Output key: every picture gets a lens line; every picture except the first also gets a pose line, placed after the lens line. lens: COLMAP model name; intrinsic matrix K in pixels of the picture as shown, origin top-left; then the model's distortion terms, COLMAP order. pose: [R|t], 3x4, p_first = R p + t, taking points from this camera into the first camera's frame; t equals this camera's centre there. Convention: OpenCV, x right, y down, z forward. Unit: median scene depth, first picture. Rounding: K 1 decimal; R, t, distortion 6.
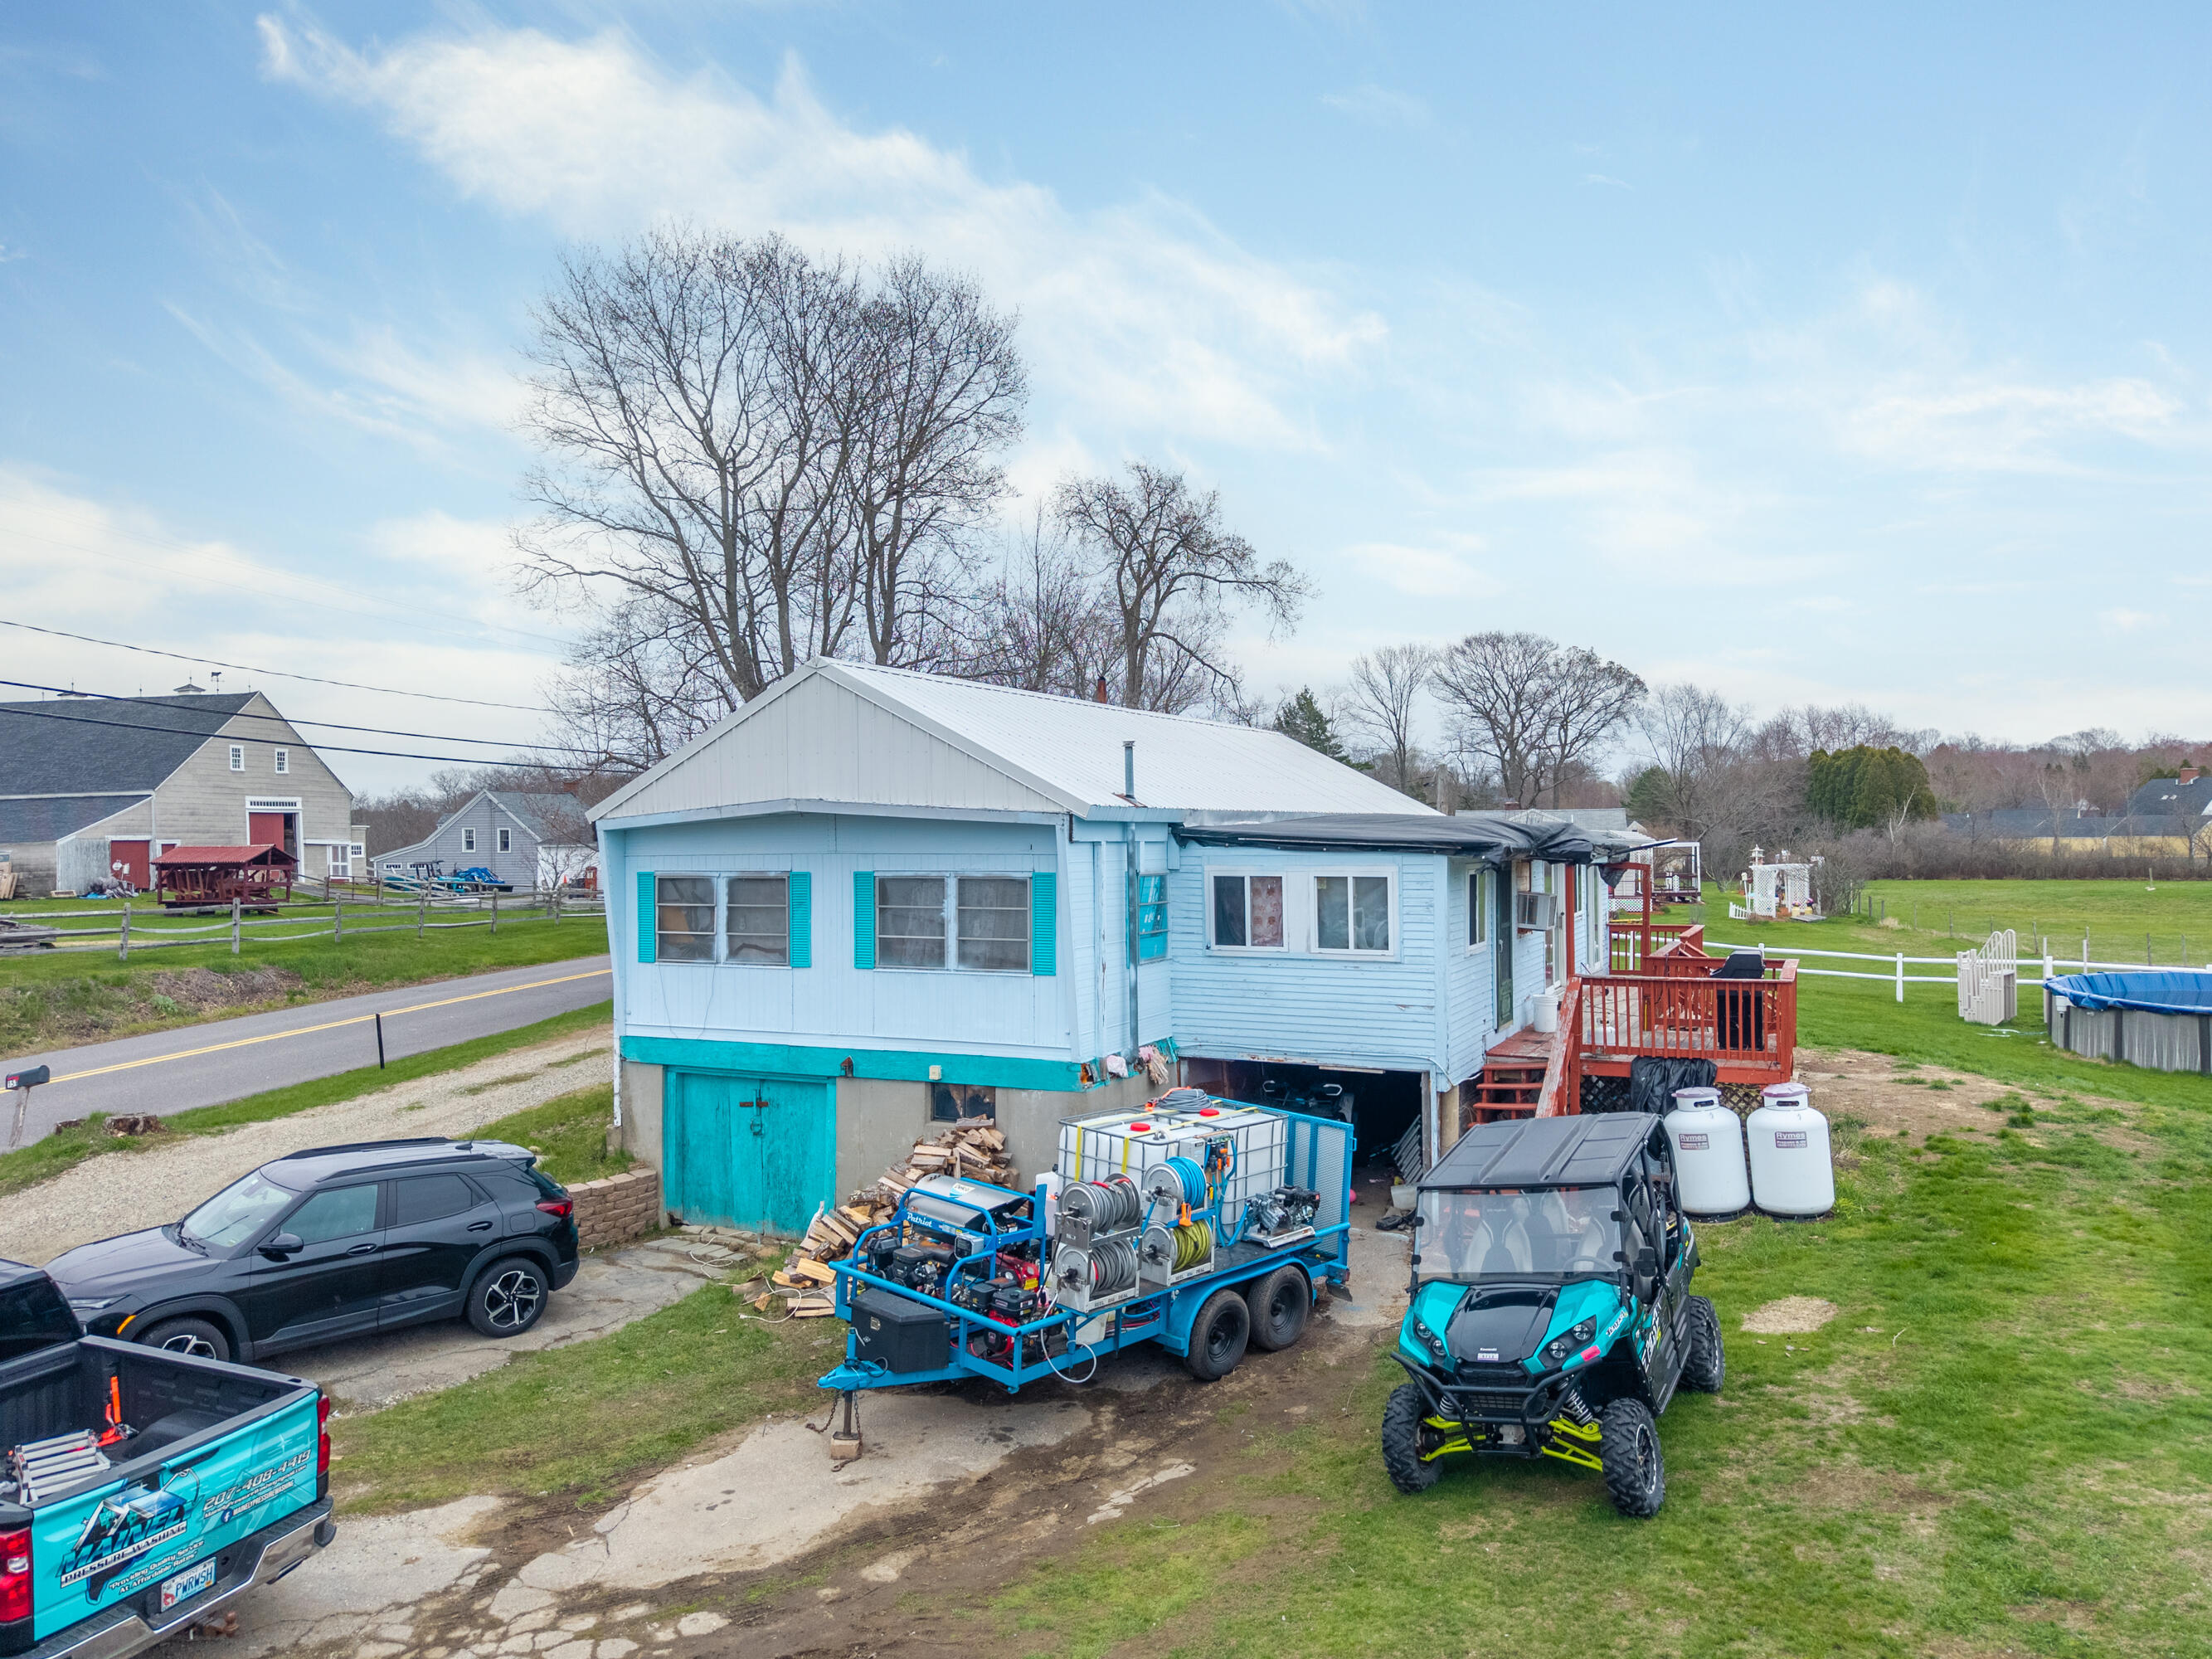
lens RADIAL K [[1502.3, 0, 1106.5], [0, 1502.3, 780.4], [0, 0, 1]] dist [0.032837, -0.032891]
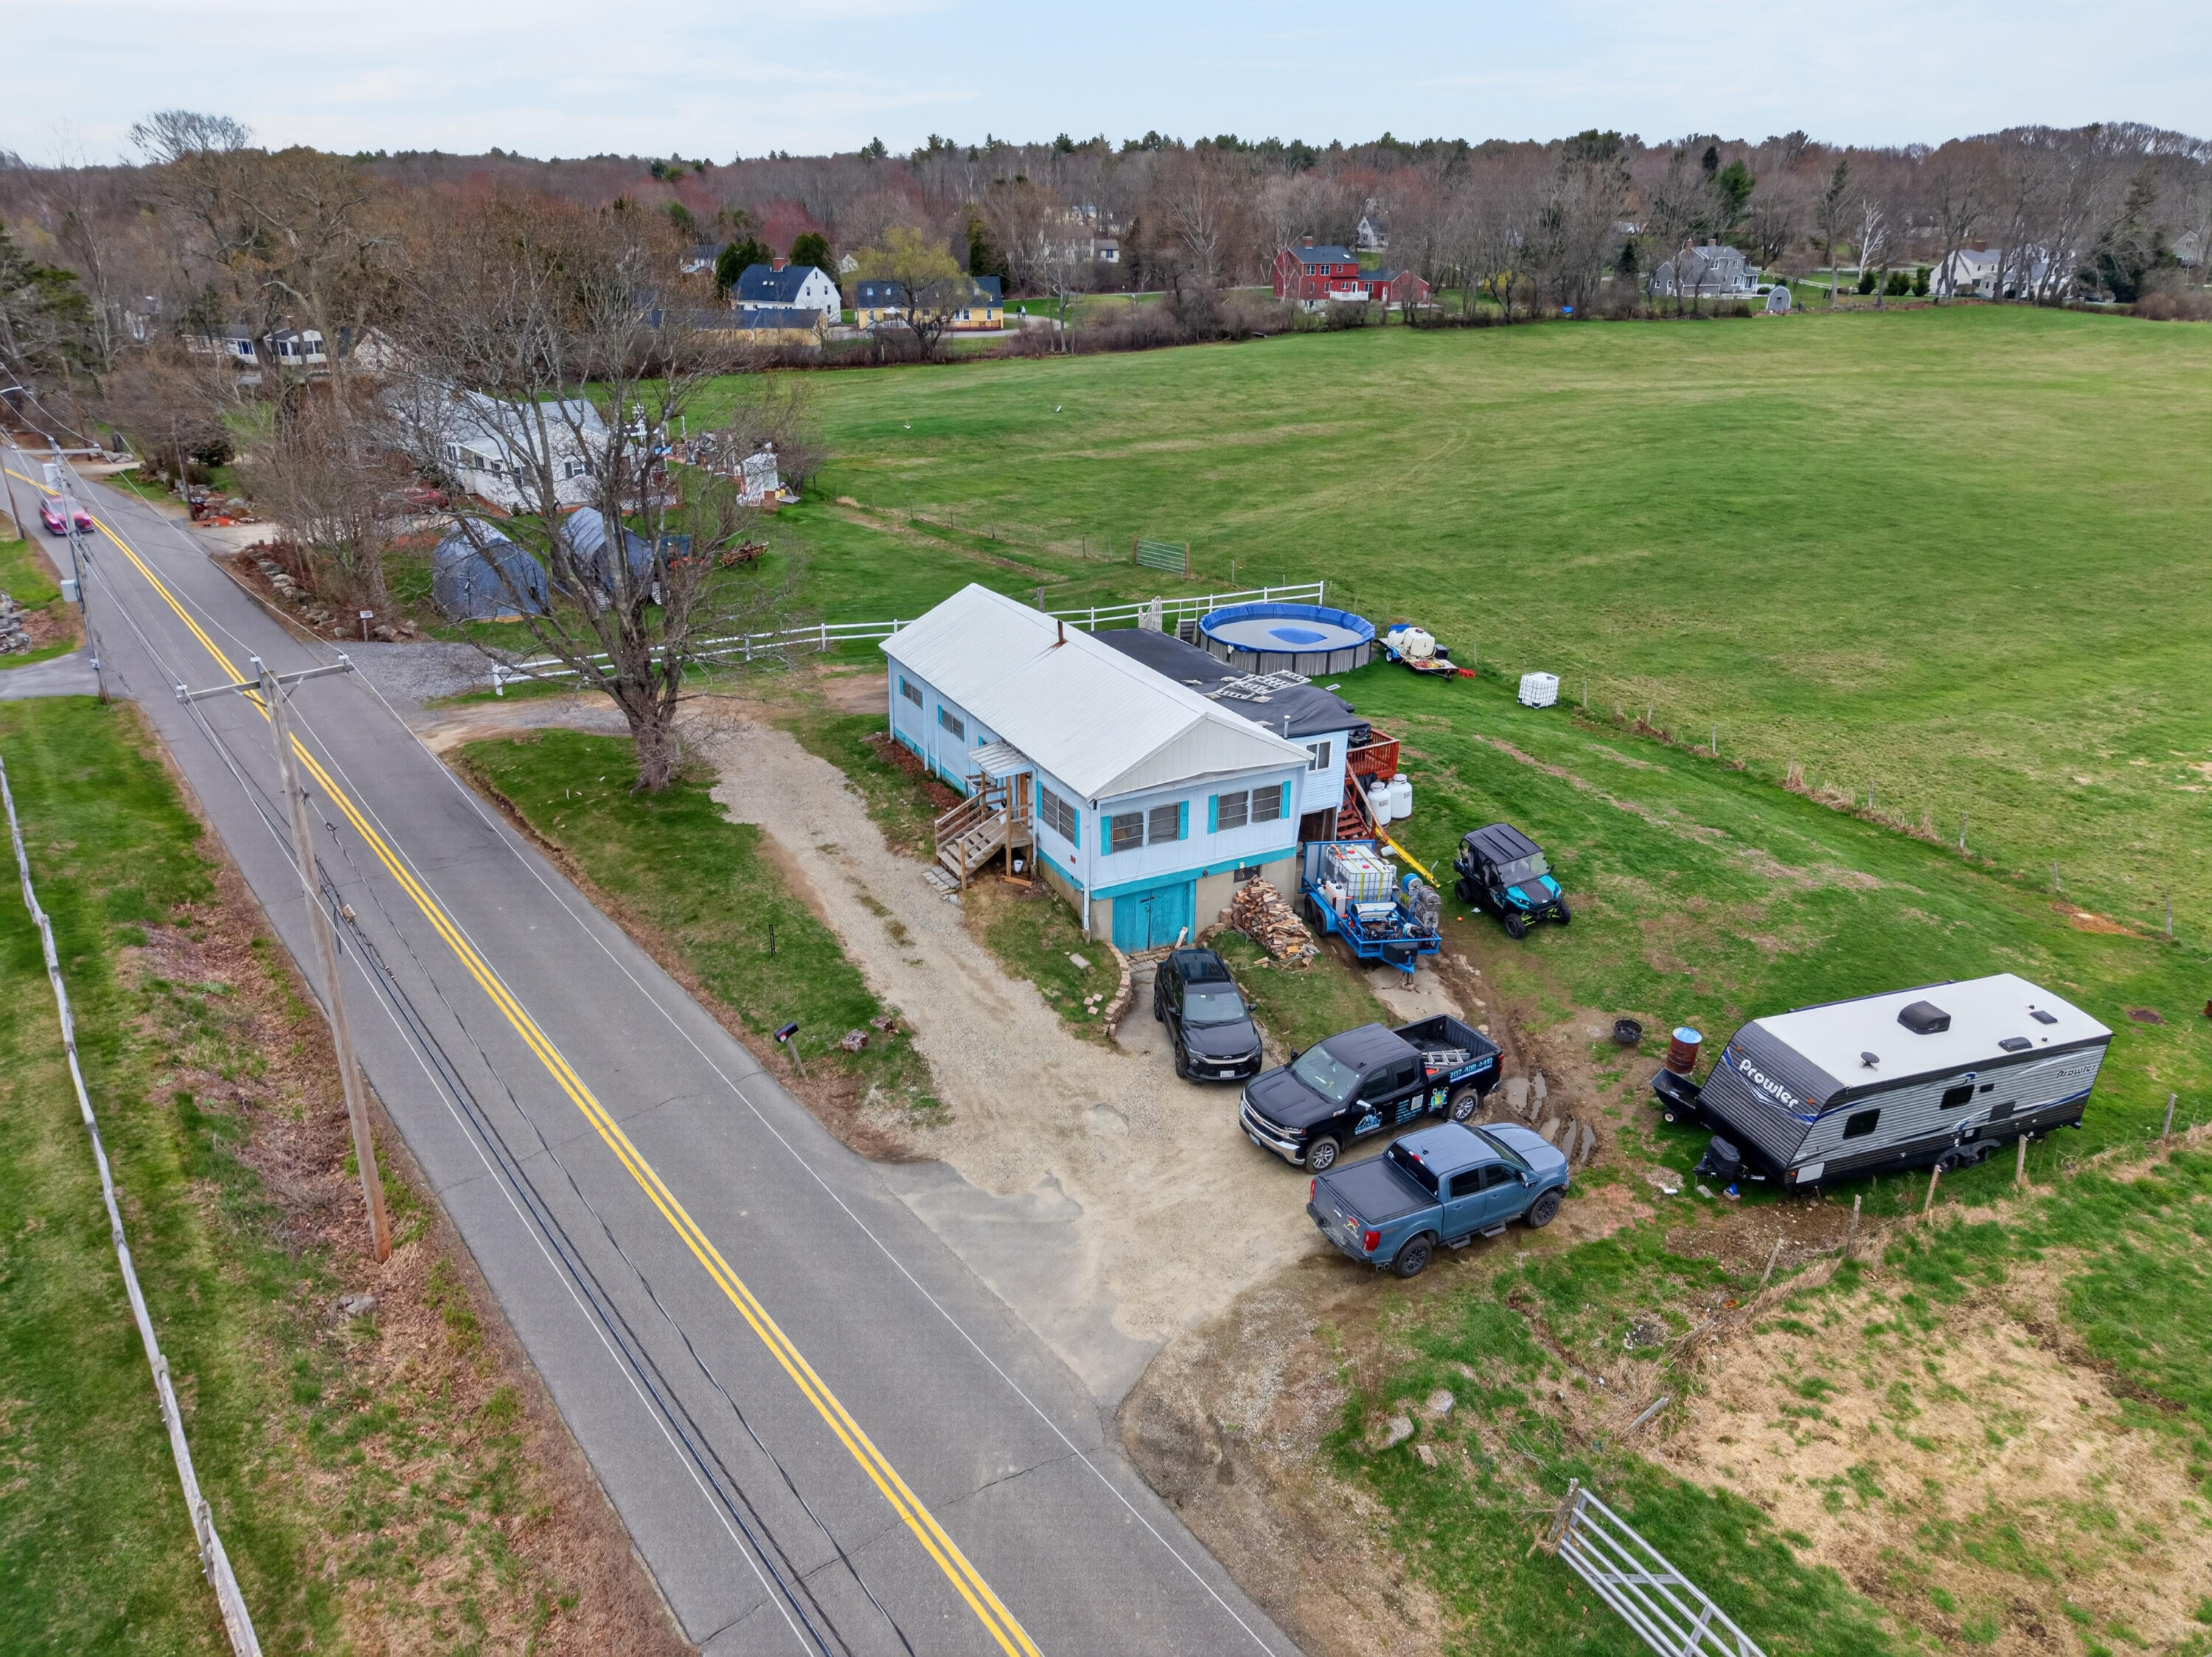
lens RADIAL K [[1502.3, 0, 1106.5], [0, 1502.3, 779.4], [0, 0, 1]] dist [0.032837, -0.032891]
pose [[0.588561, -0.275850, 0.759936, -2.380904], [-0.044068, 0.927644, 0.370857, -0.962279], [-0.807251, -0.251761, 0.533819, -0.114636]]
